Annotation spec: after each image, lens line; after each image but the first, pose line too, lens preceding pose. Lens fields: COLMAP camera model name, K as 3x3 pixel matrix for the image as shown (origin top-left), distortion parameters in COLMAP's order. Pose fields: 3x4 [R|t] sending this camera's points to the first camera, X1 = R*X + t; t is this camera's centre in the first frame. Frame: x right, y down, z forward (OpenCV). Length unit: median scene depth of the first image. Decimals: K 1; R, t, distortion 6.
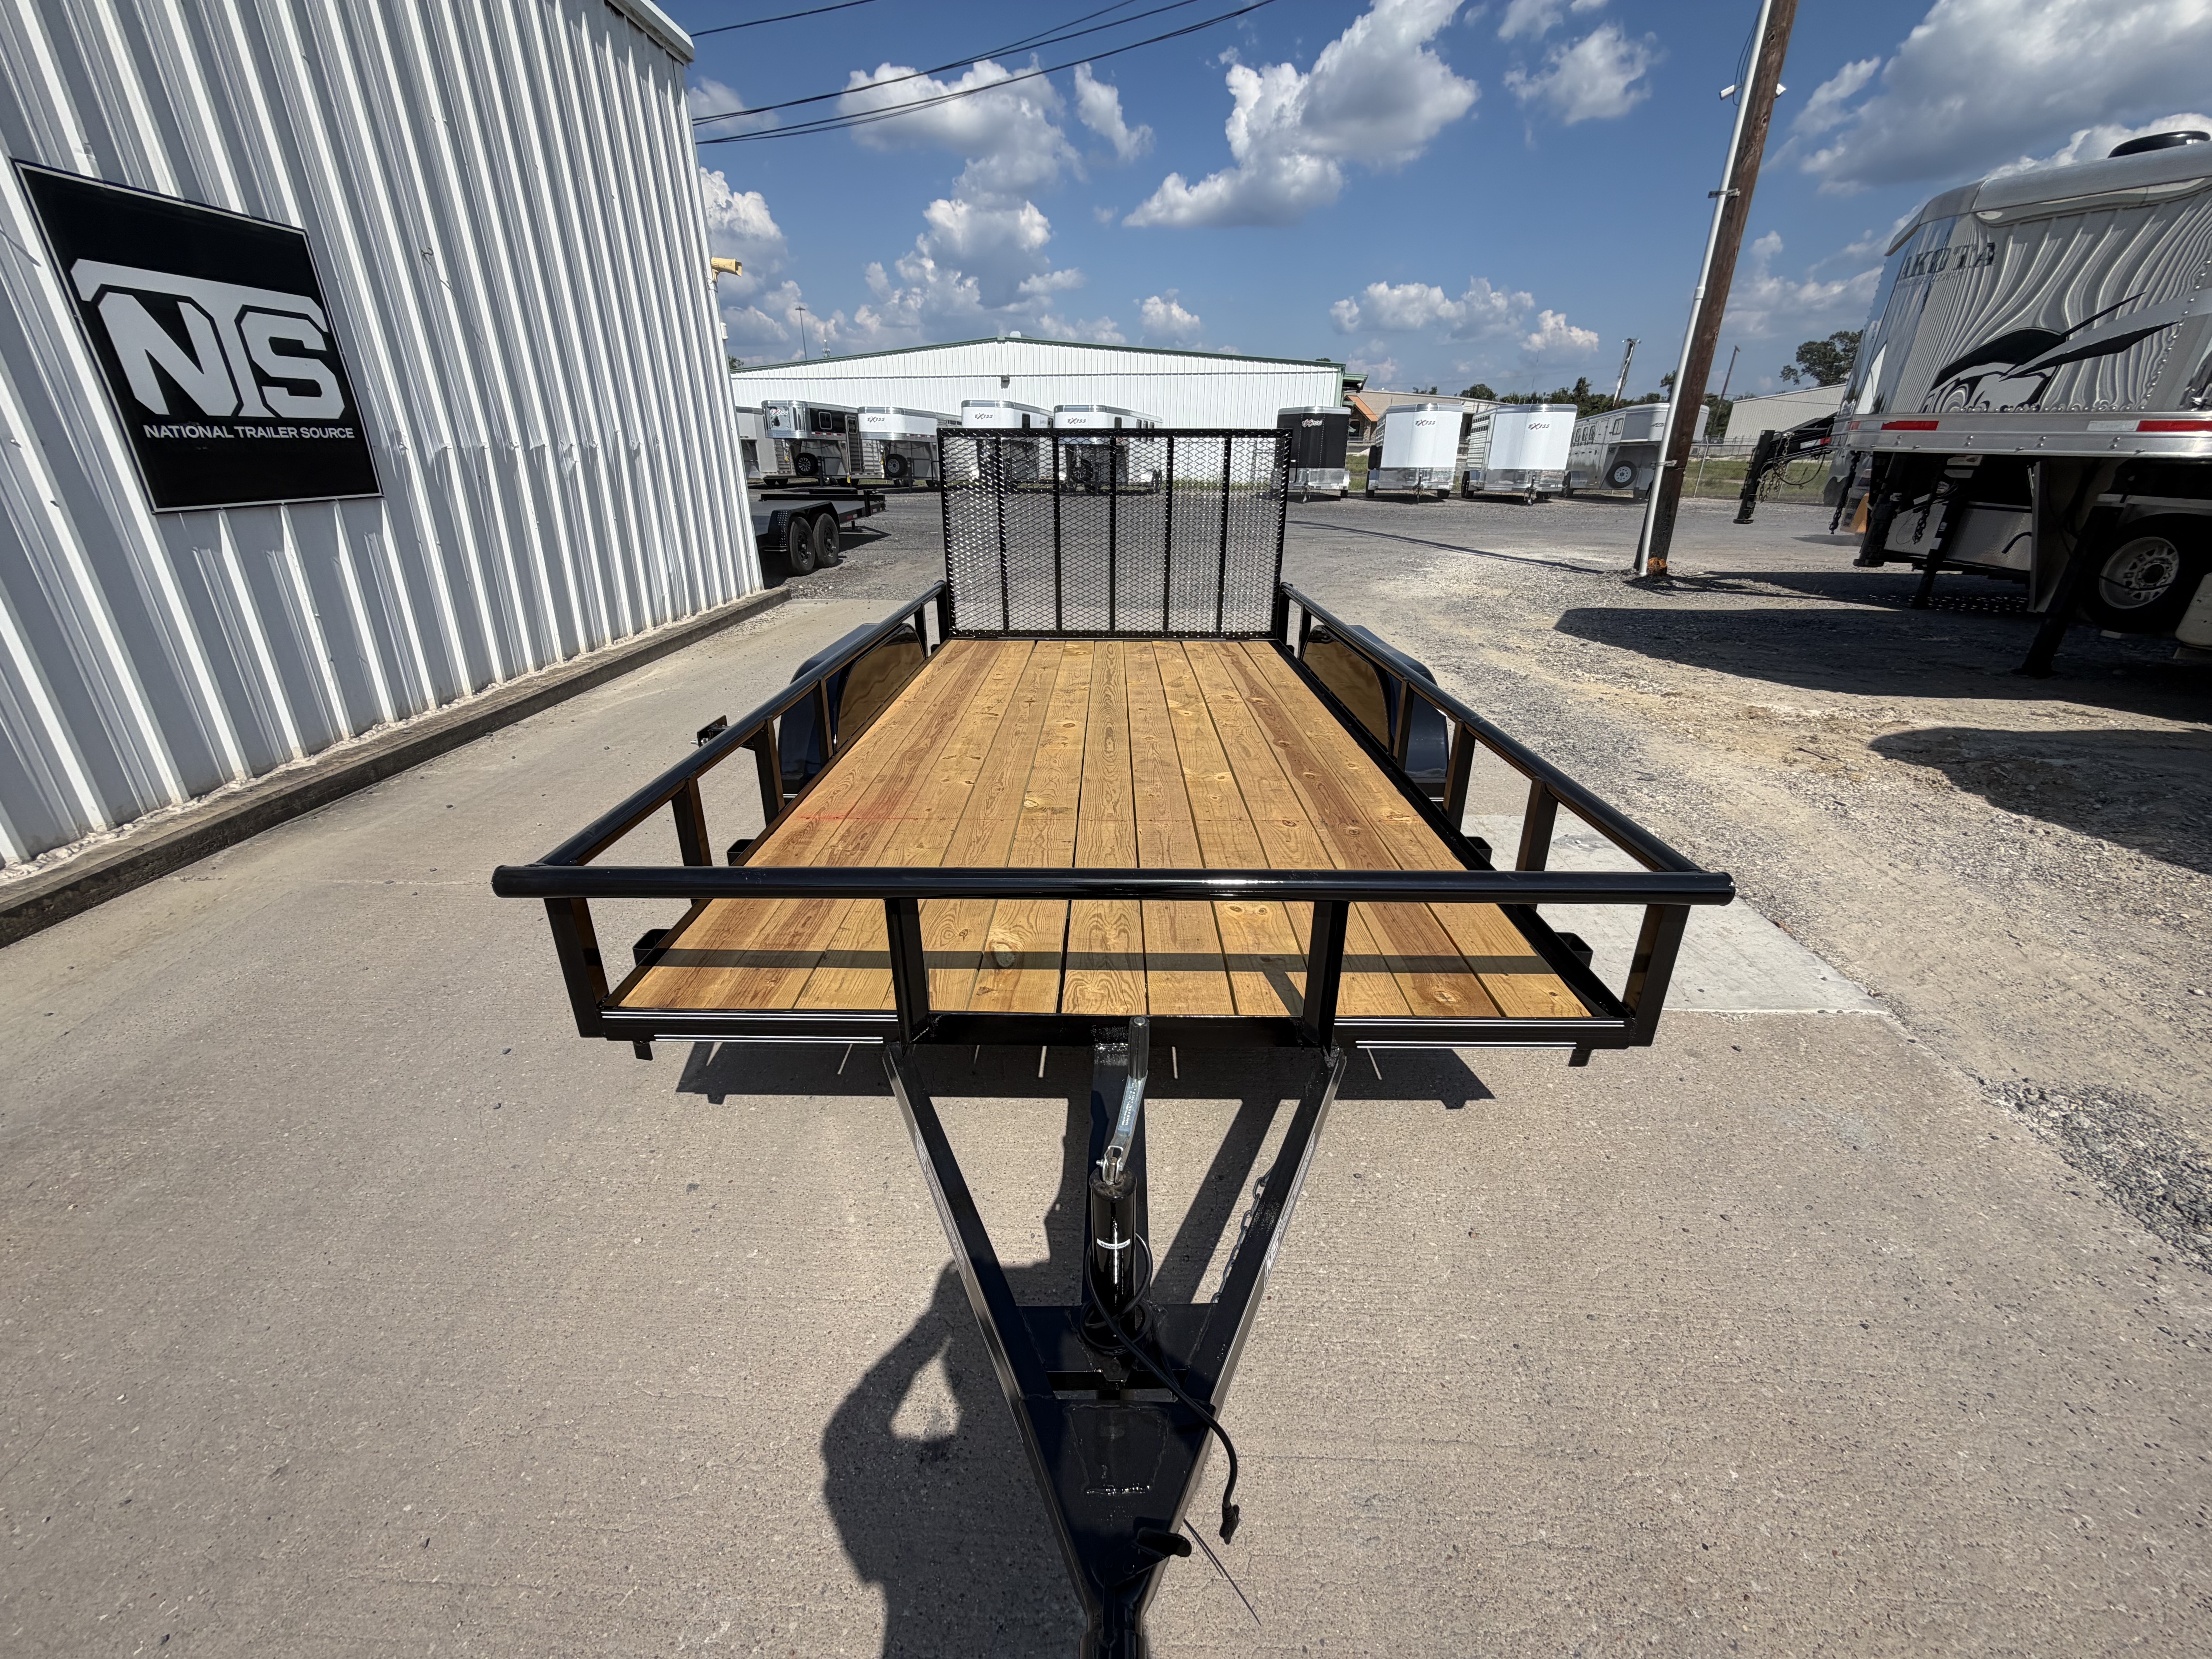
lens RADIAL K [[882.5, 0, 1102.0], [0, 882.5, 833.6], [0, 0, 1]] dist [-0.001319, 0.000799]
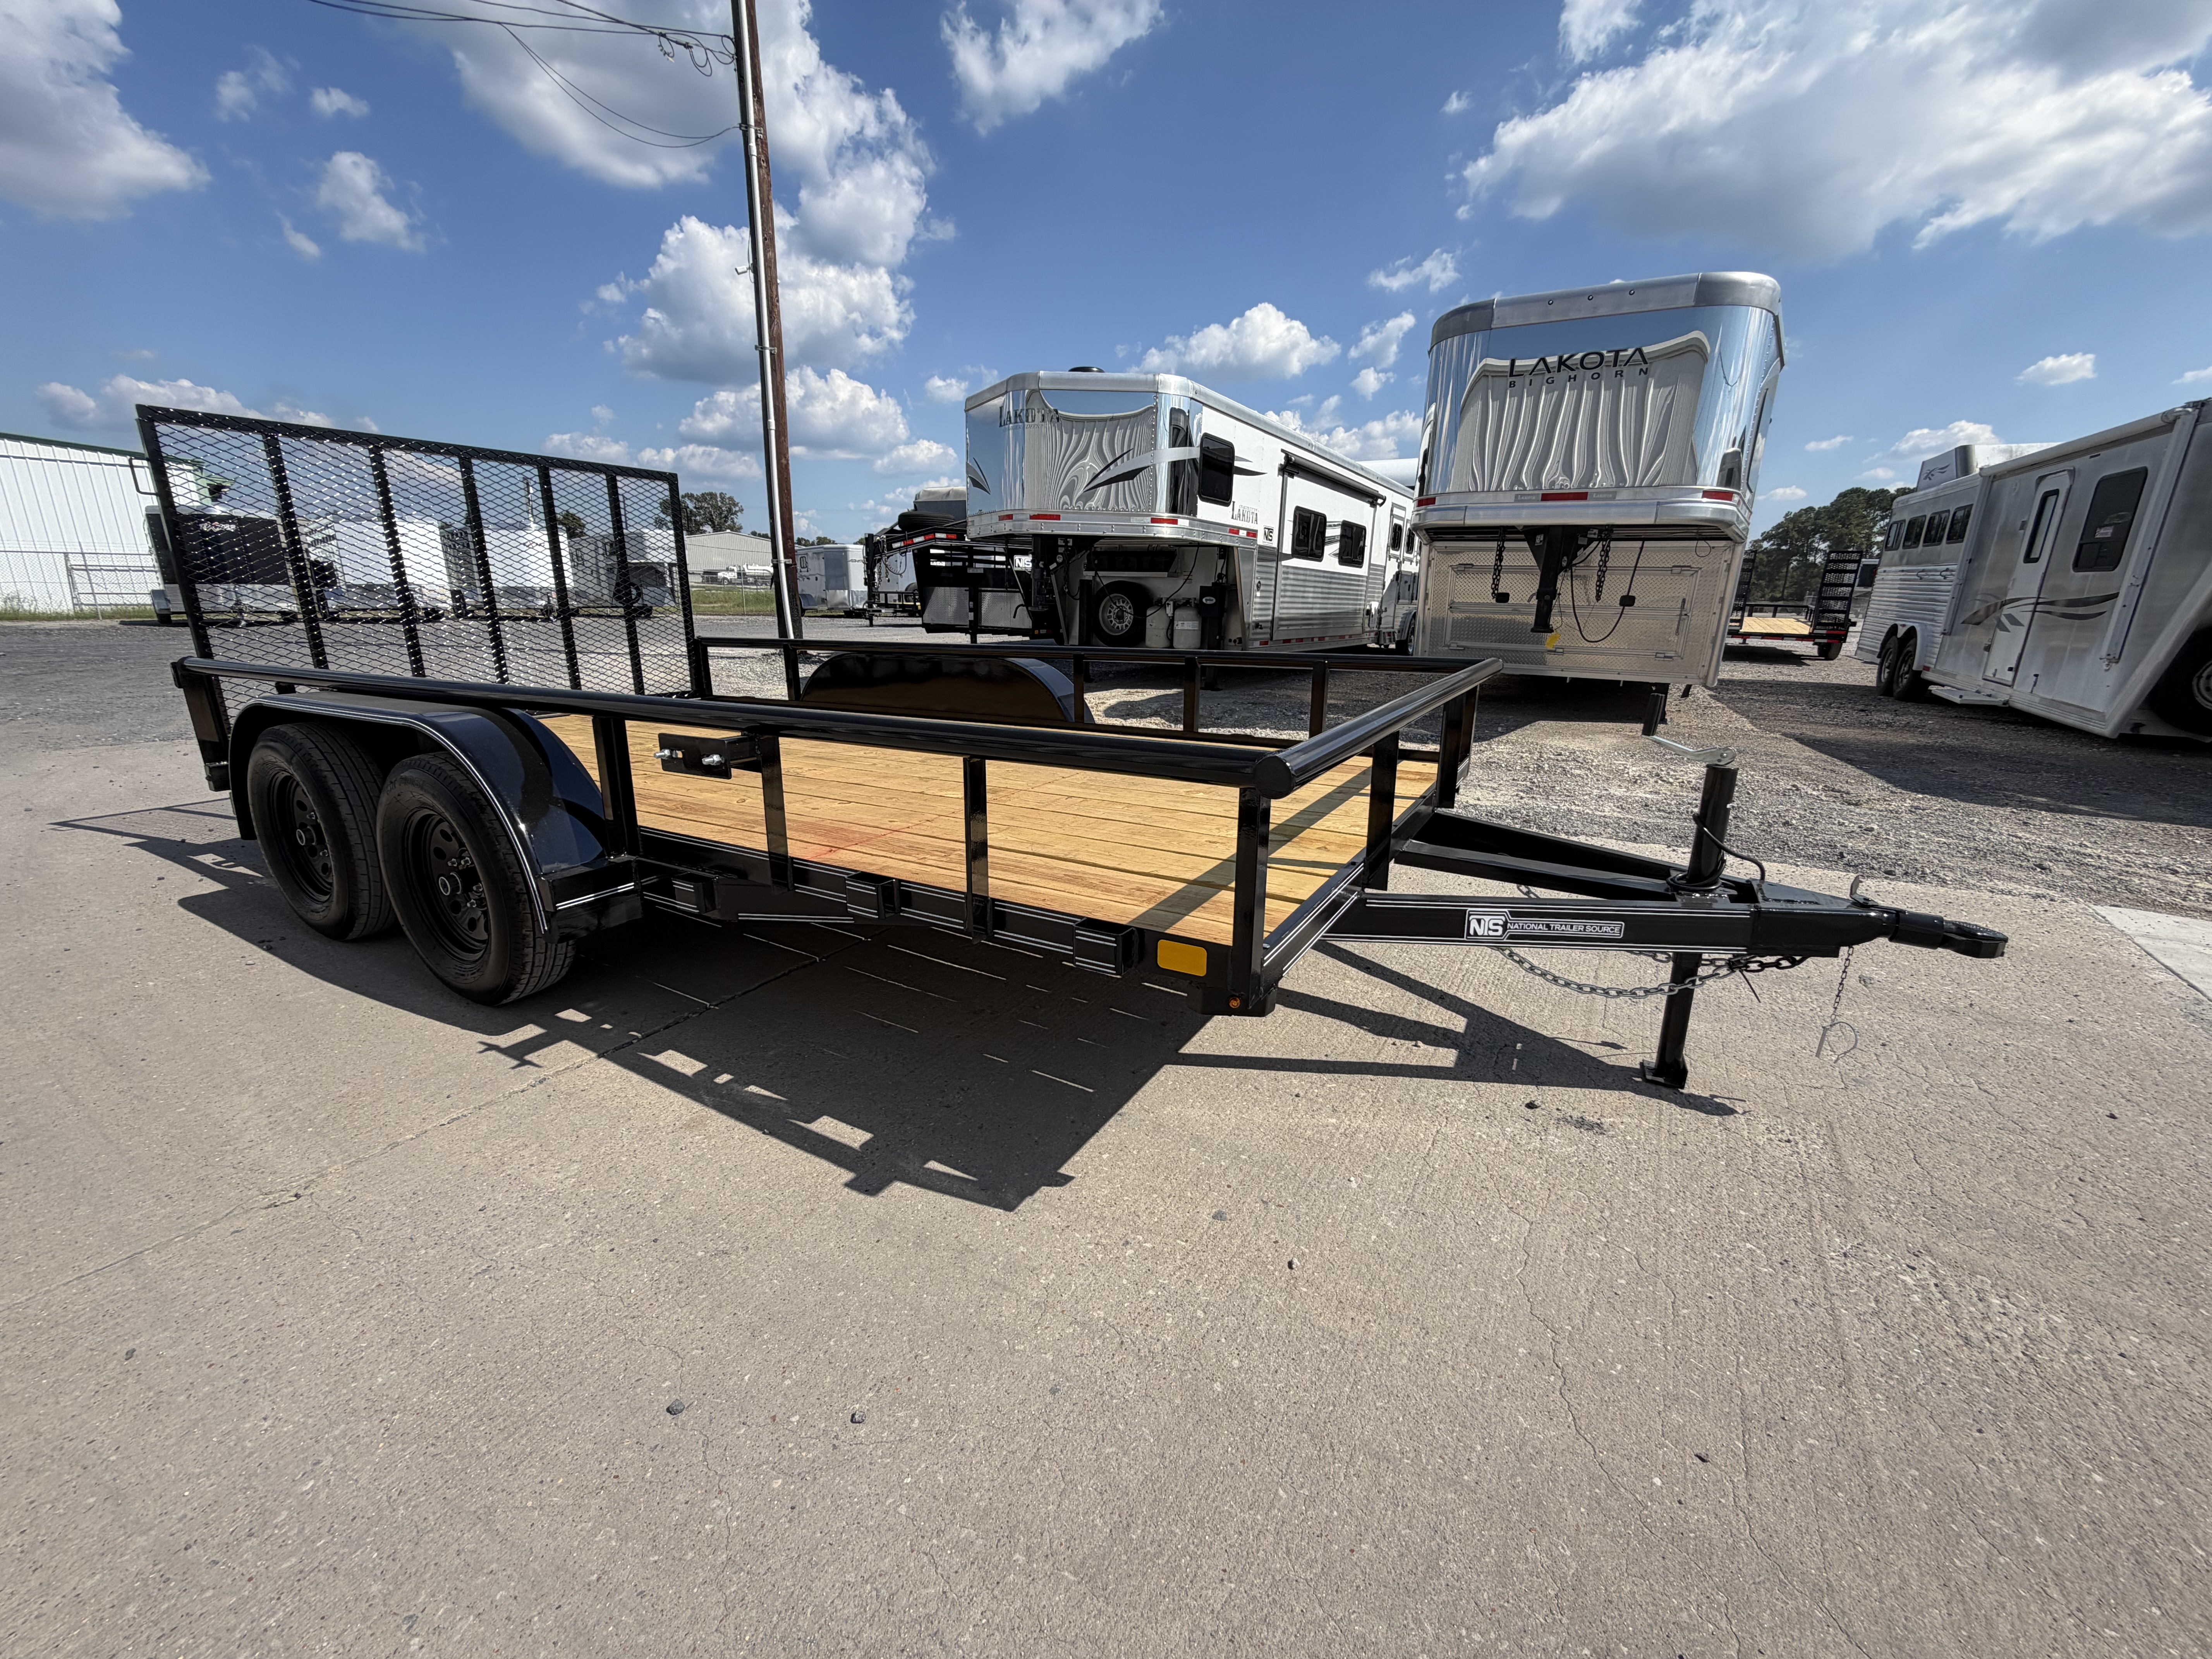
lens RADIAL K [[882.5, 0, 1105.8], [0, 882.5, 842.5], [0, 0, 1]] dist [-0.001319, 0.000799]
pose [[0.485607, -0.233917, 0.842300, -0.513662], [0.340693, 0.937989, 0.064073, 0.004471], [-0.805056, 0.255851, 0.535188, 0.273959]]
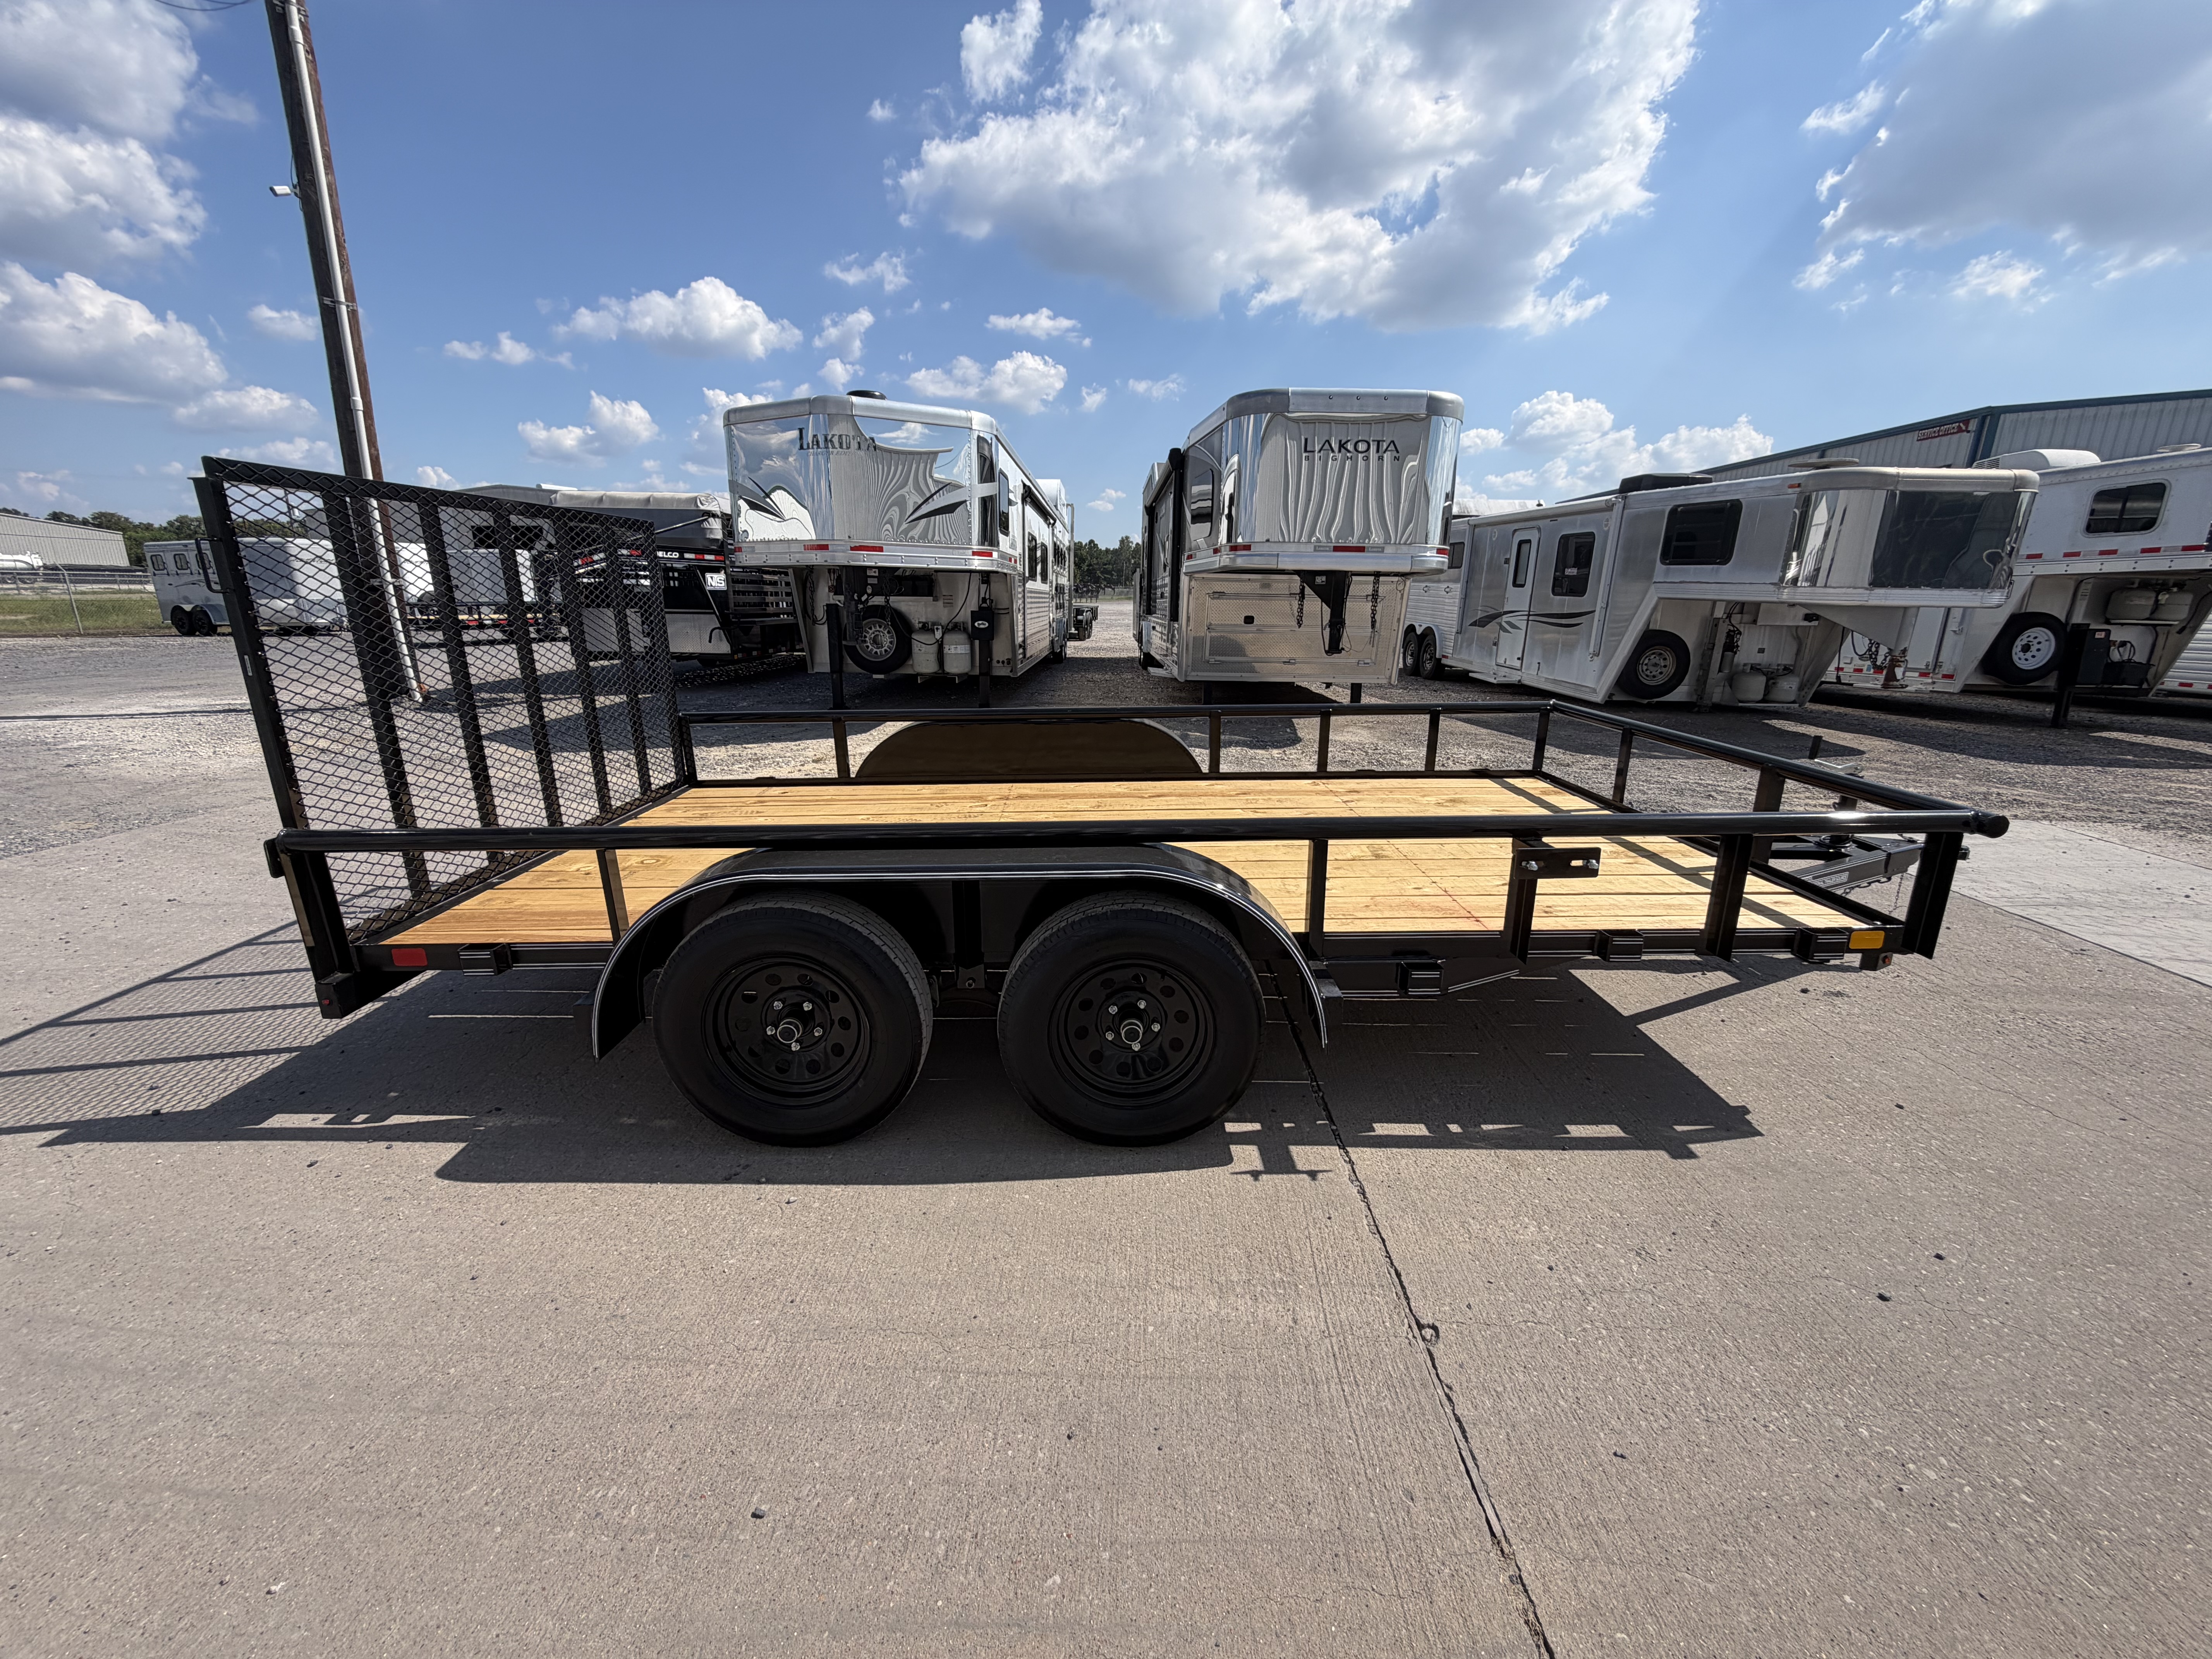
lens RADIAL K [[882.5, 0, 1099.5], [0, 882.5, 834.3], [0, 0, 1]] dist [-0.001319, 0.000799]
pose [[-0.022580, -0.270811, 0.962368, -0.718388], [0.397623, 0.880769, 0.257178, -0.302897], [-0.917271, 0.388467, 0.087792, 0.794743]]
